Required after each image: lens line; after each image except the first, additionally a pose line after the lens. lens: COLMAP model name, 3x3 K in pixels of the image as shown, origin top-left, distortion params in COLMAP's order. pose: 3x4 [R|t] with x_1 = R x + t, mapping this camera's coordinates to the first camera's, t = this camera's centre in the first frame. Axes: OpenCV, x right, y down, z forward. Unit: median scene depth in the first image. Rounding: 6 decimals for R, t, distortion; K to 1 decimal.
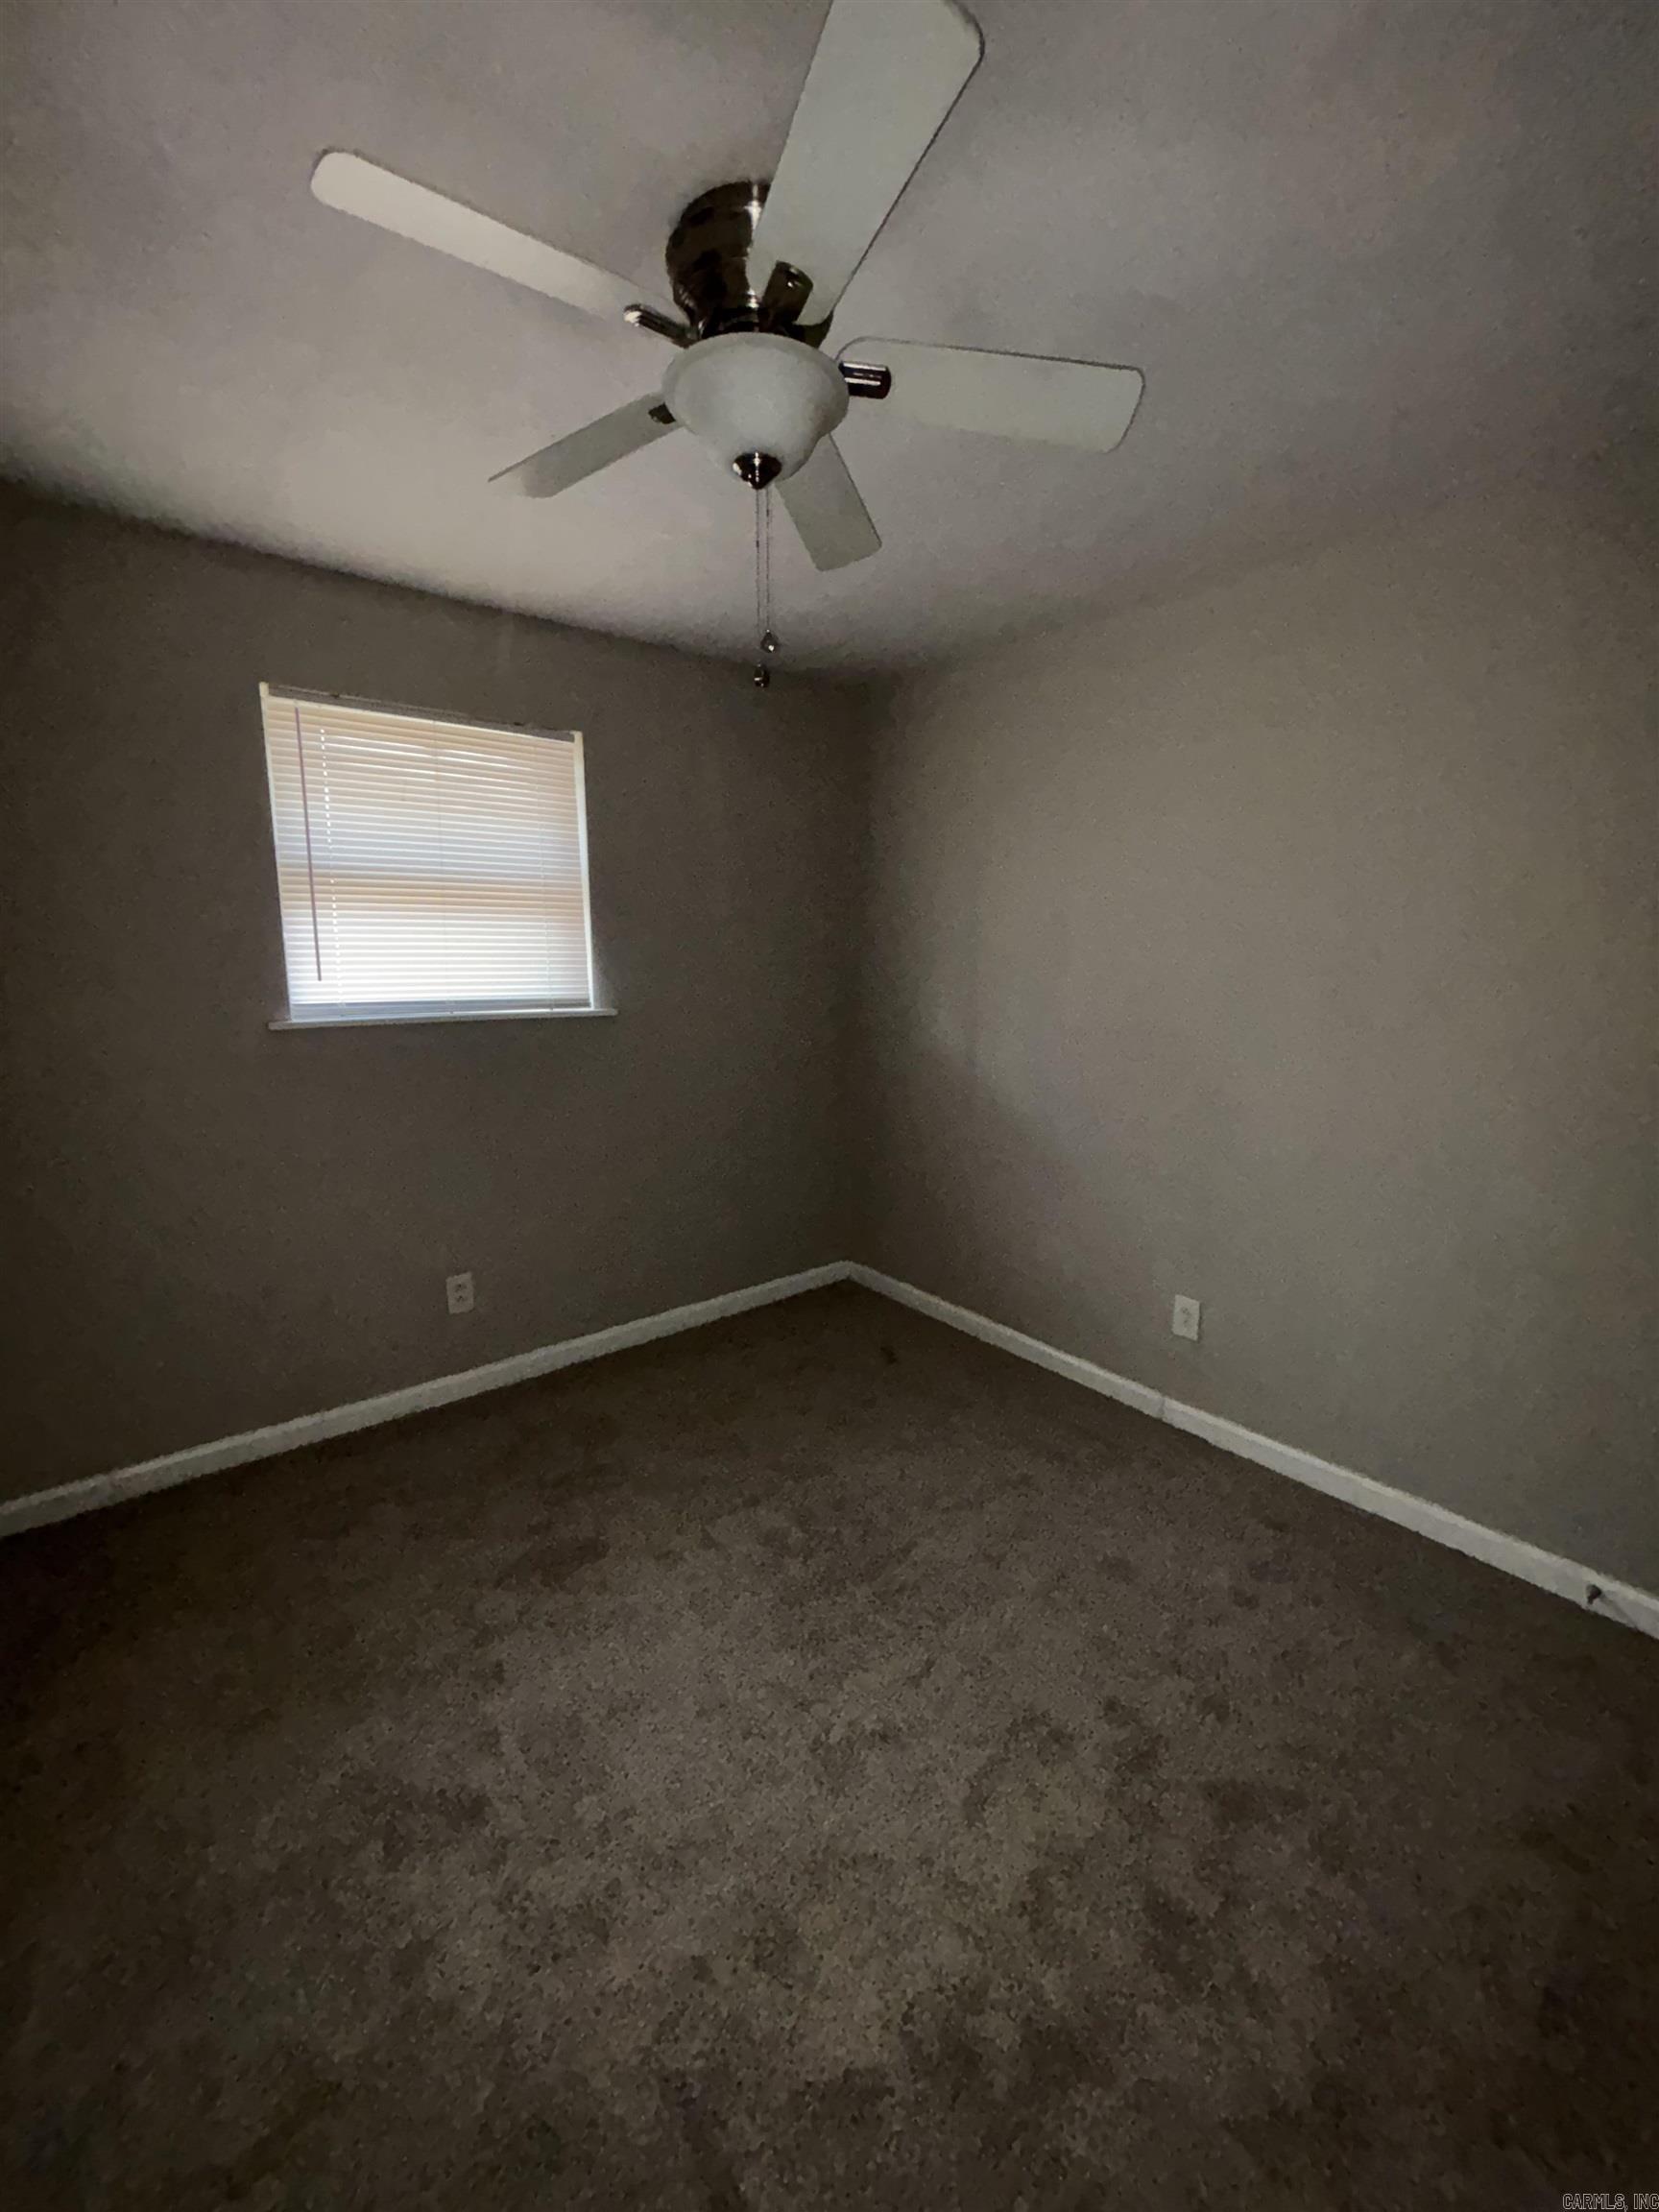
lens RADIAL K [[888.7, 0, 831.3], [0, 888.7, 1100.9], [0, 0, 1]] dist [-0.000050, 0.000685]
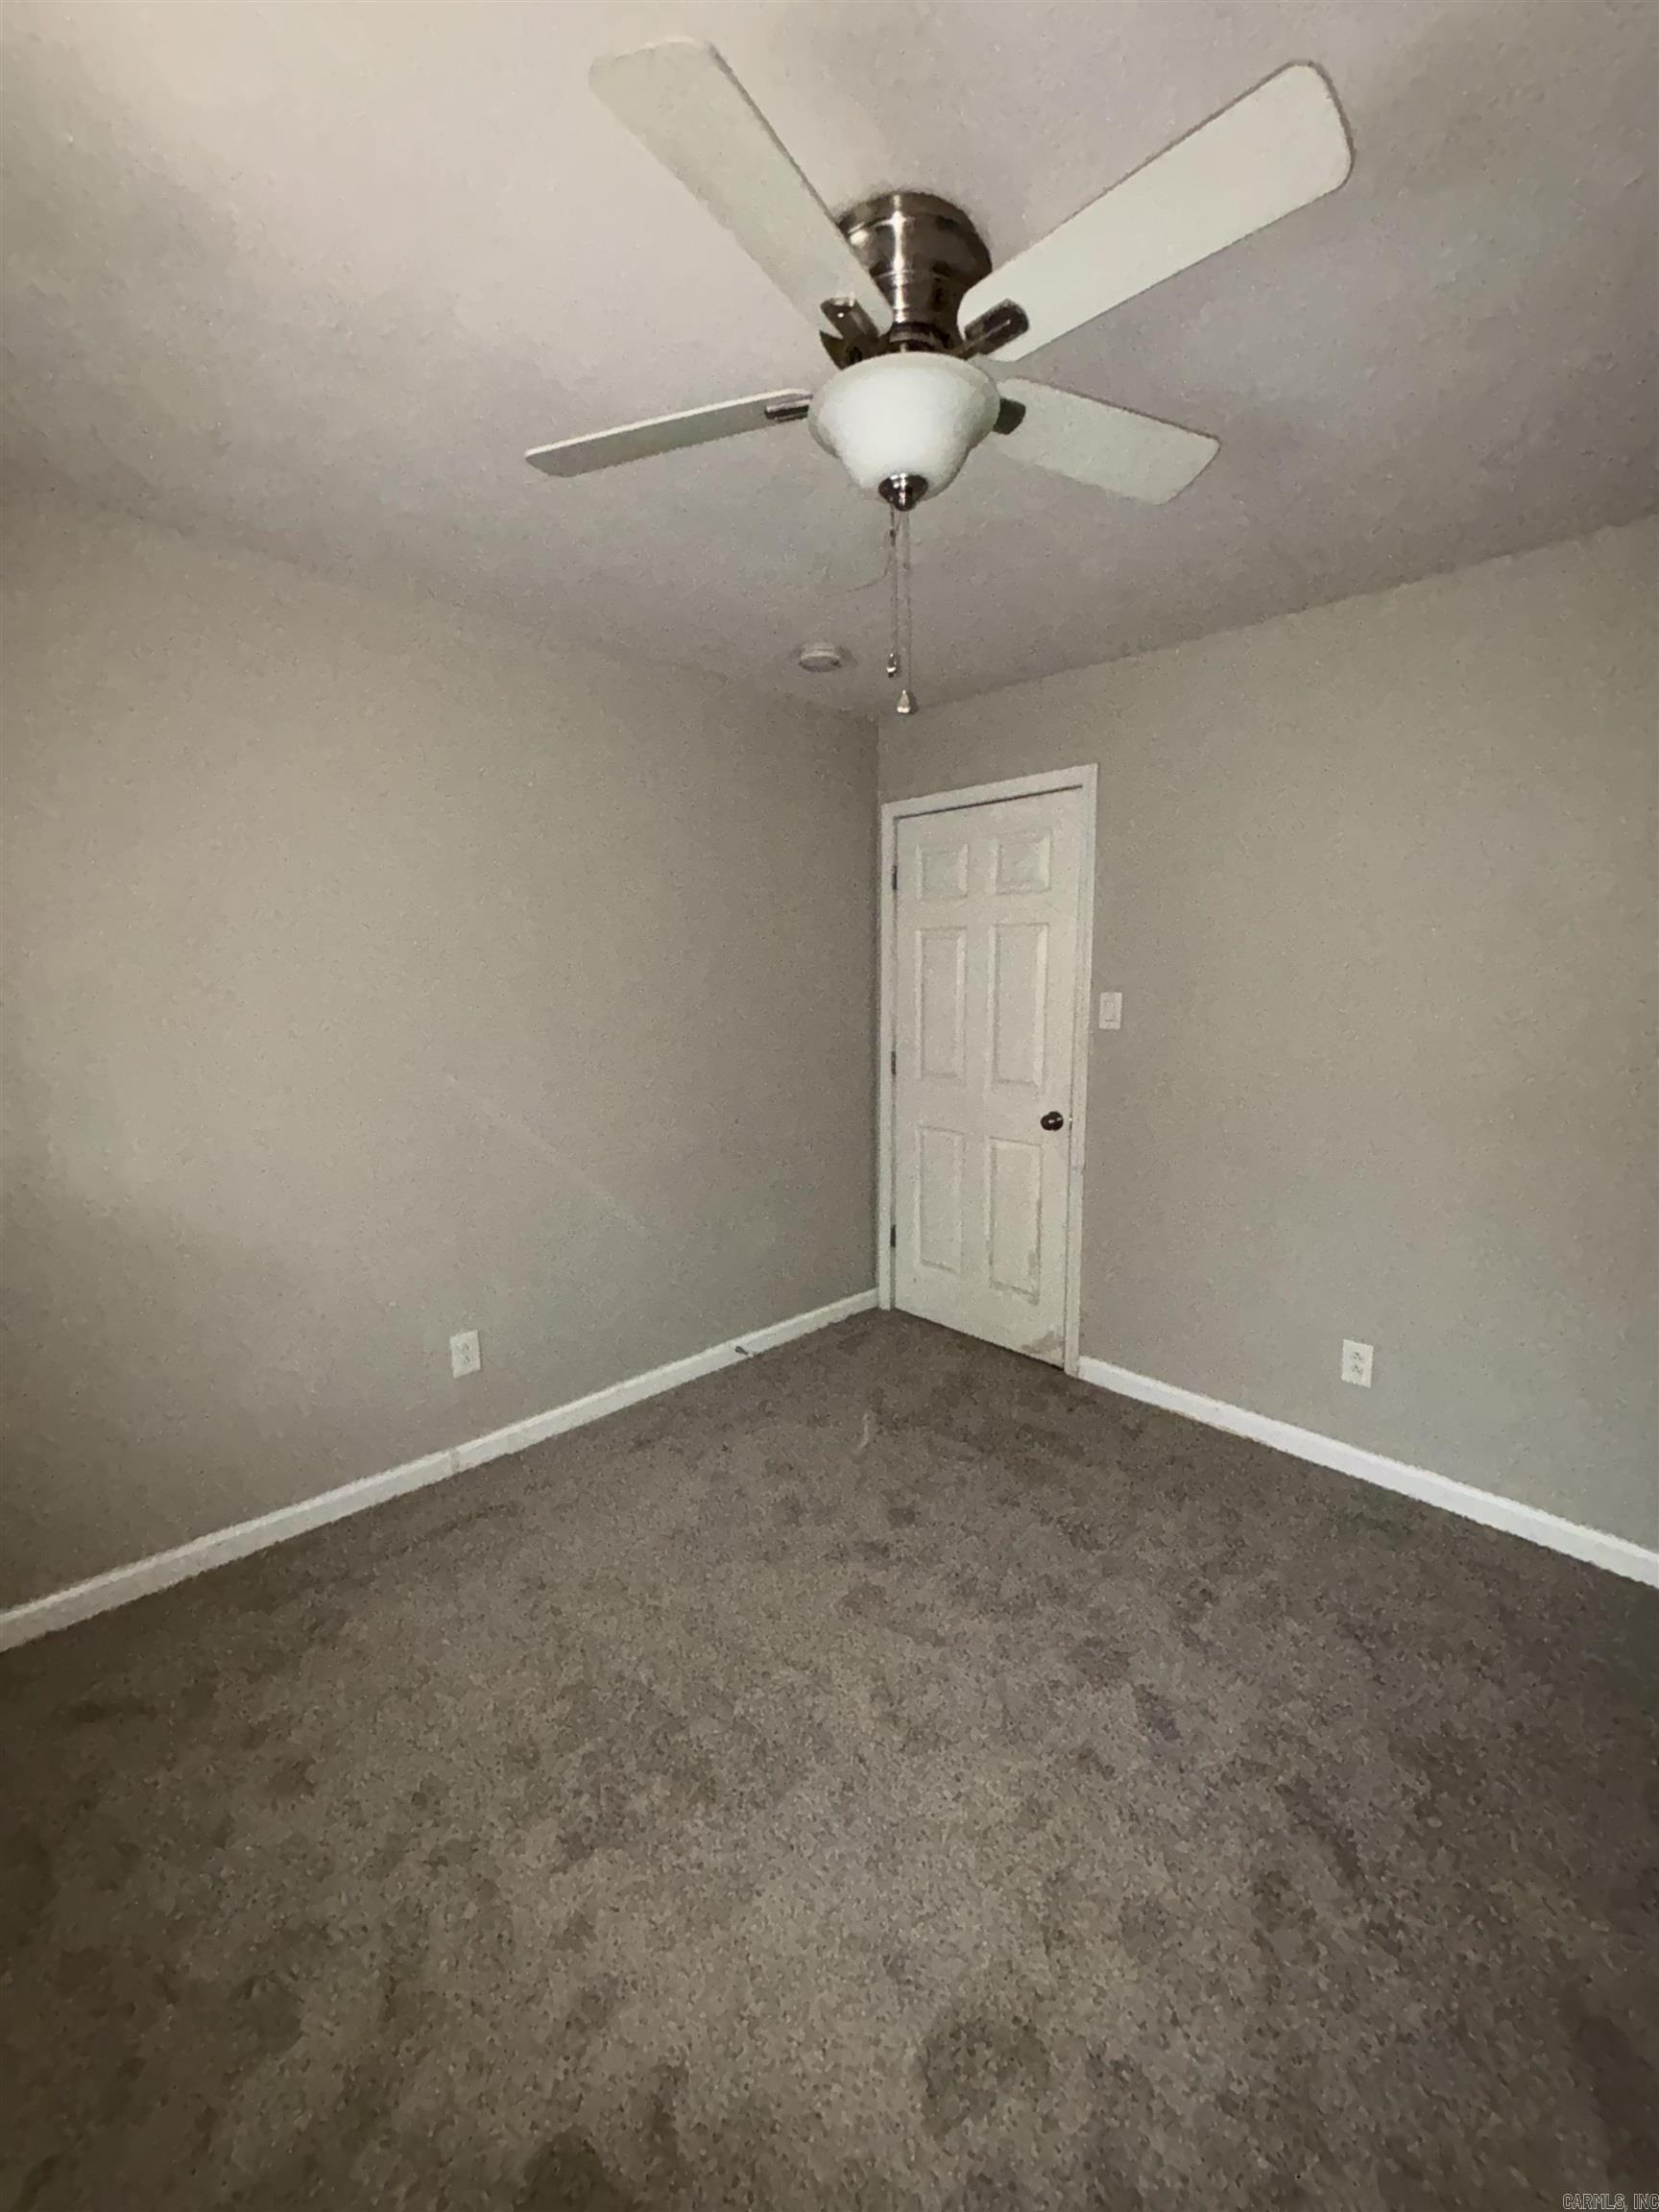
lens RADIAL K [[888.7, 0, 831.3], [0, 888.7, 1100.9], [0, 0, 1]] dist [-0.000050, 0.000685]
pose [[-0.095499, -0.146350, 0.984612, -0.616154], [0.167148, 0.972731, 0.160796, -0.126801], [-0.981296, 0.179932, -0.068433, 0.690529]]
